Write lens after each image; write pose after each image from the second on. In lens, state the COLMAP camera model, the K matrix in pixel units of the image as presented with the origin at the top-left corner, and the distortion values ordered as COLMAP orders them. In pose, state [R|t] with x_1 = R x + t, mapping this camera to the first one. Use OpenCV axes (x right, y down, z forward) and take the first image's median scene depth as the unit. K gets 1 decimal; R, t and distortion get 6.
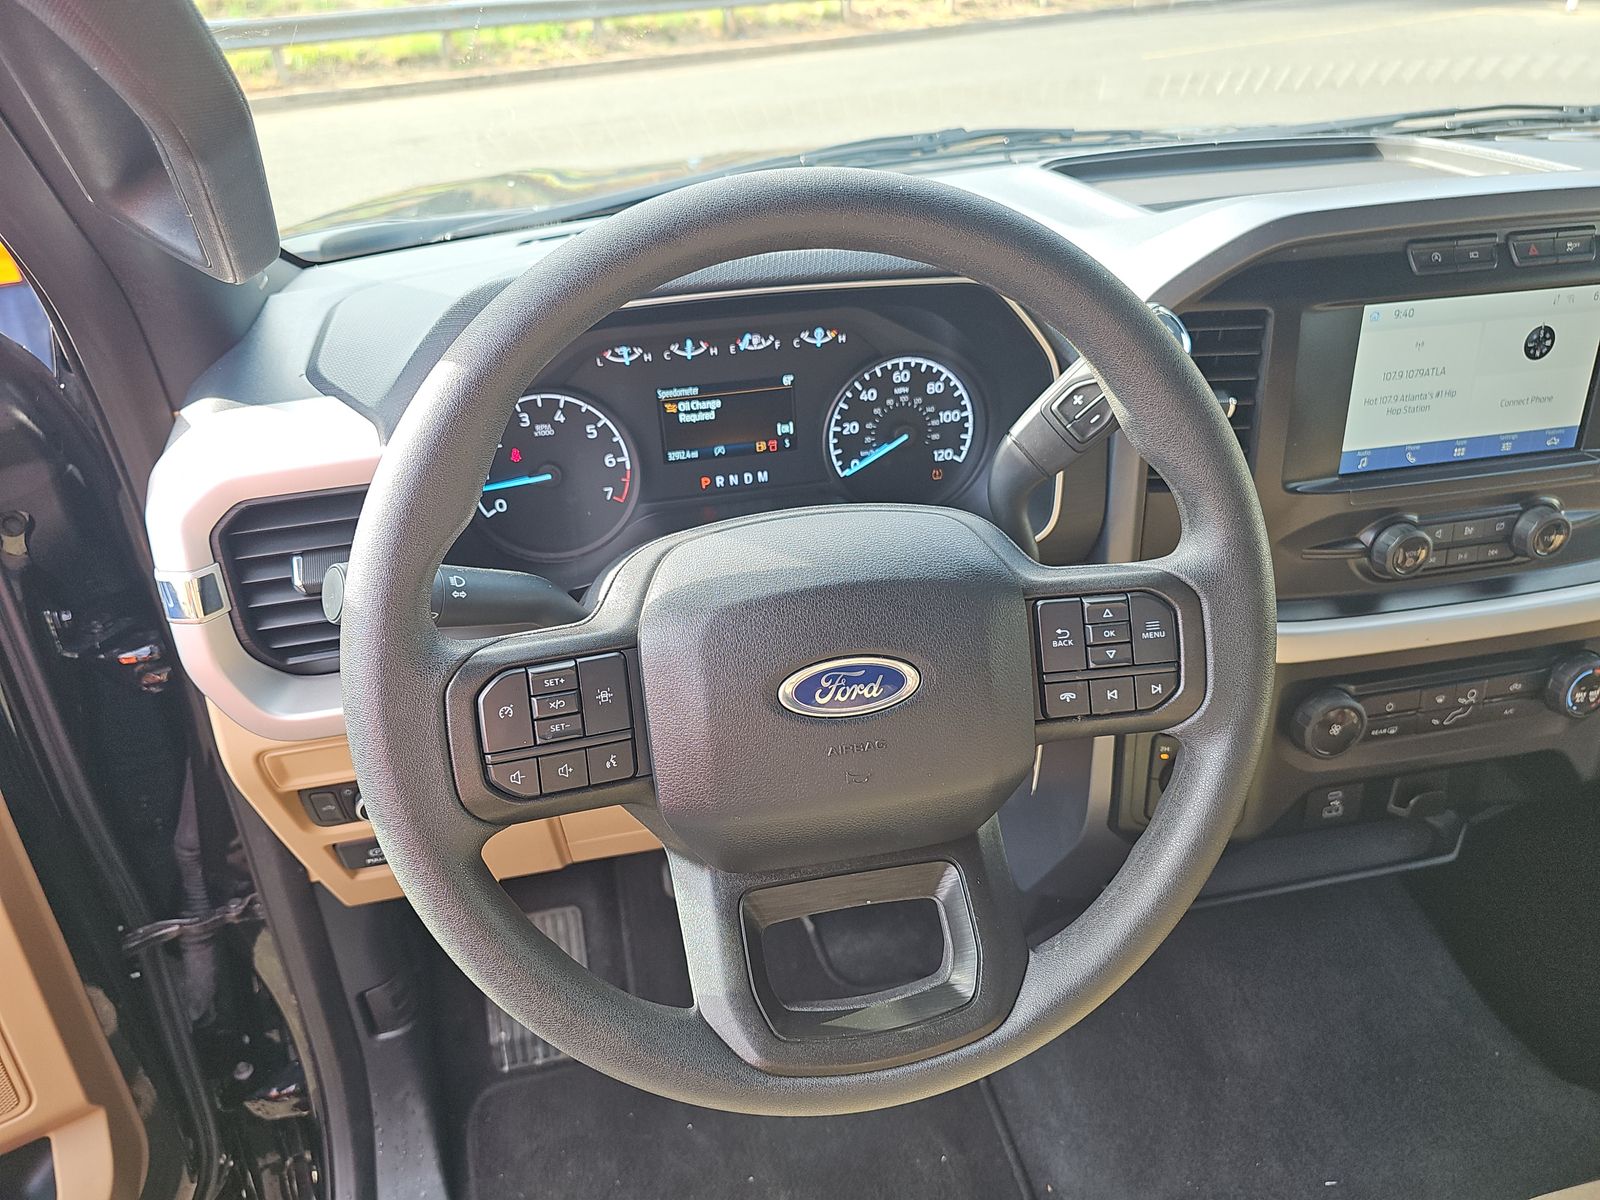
lens RADIAL K [[1082.9, 0, 803.0], [0, 1082.9, 639.8], [0, 0, 1]] dist [0.072069, -0.111045]
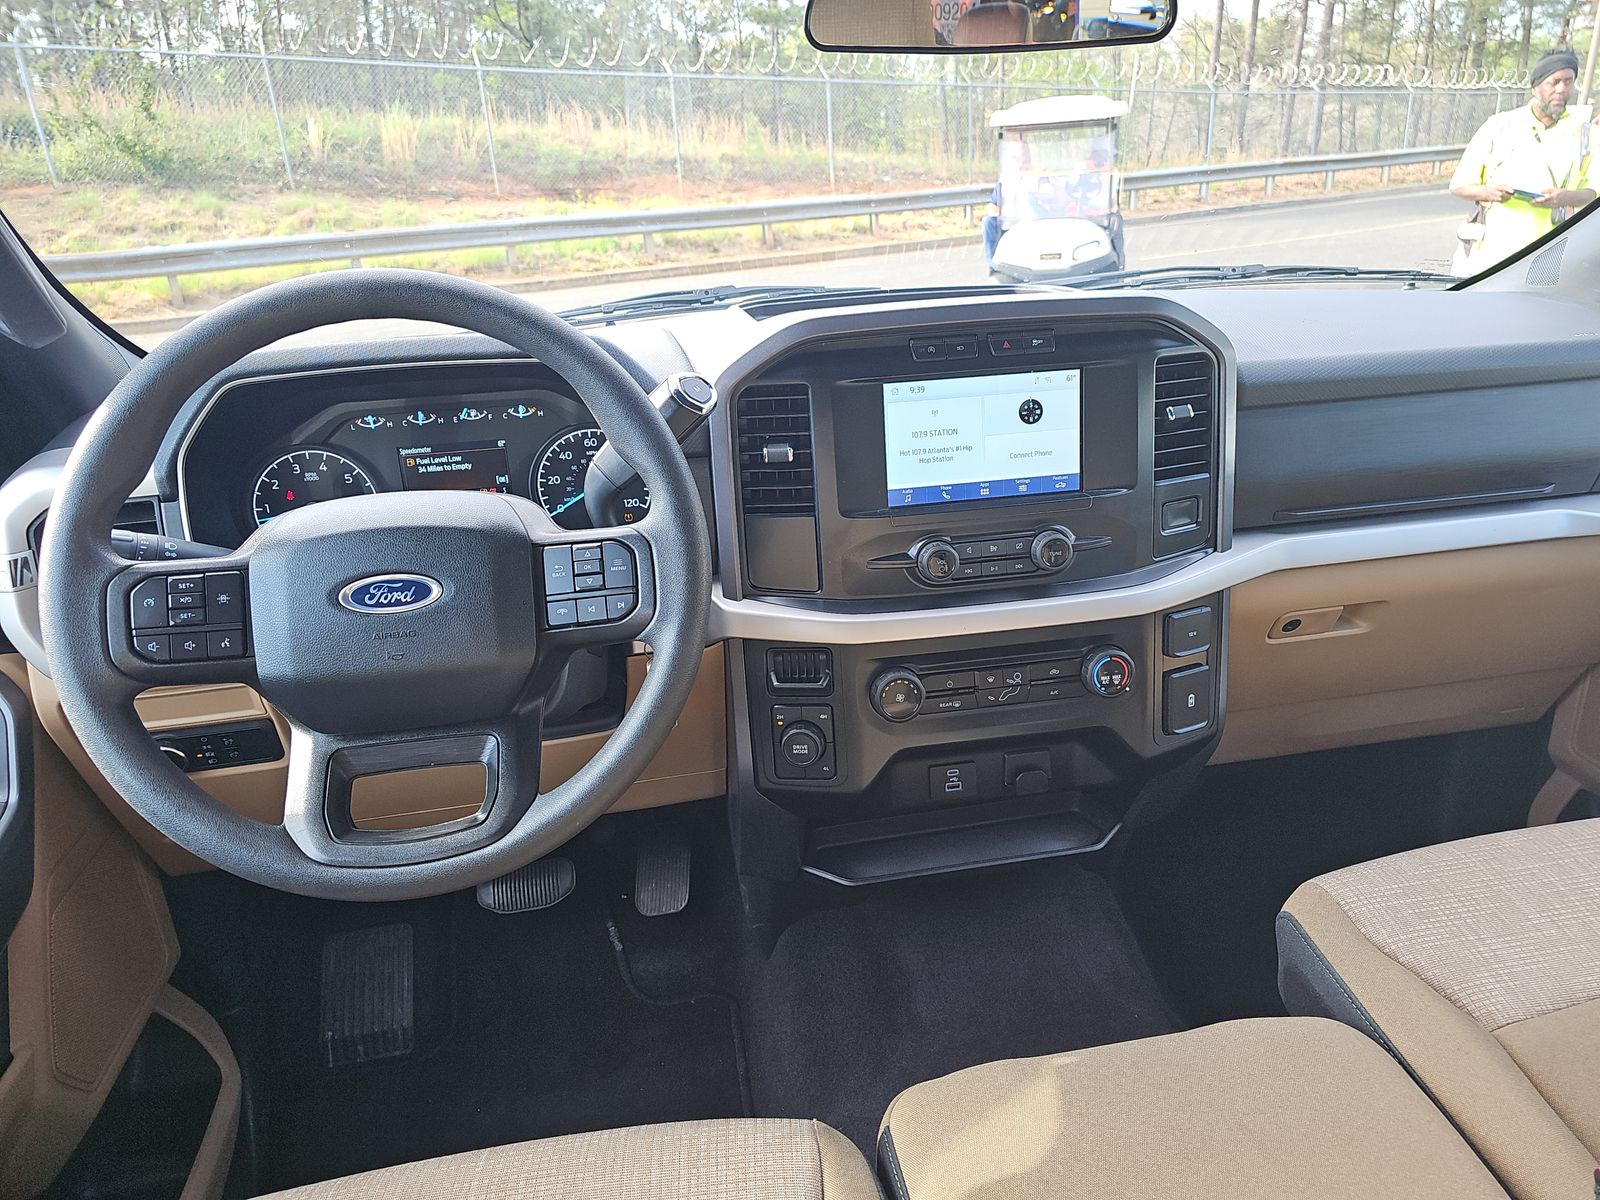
lens RADIAL K [[1048.8, 0, 800.0], [0, 1048.8, 600.0], [0, 0, 1]] dist [0.001928, -0.001809]
pose [[0.999995, -0.000755, -0.002991, 0.369543], [0.000222, 0.984730, -0.174088, 0.183746], [0.003077, 0.174087, 0.984725, -0.252468]]
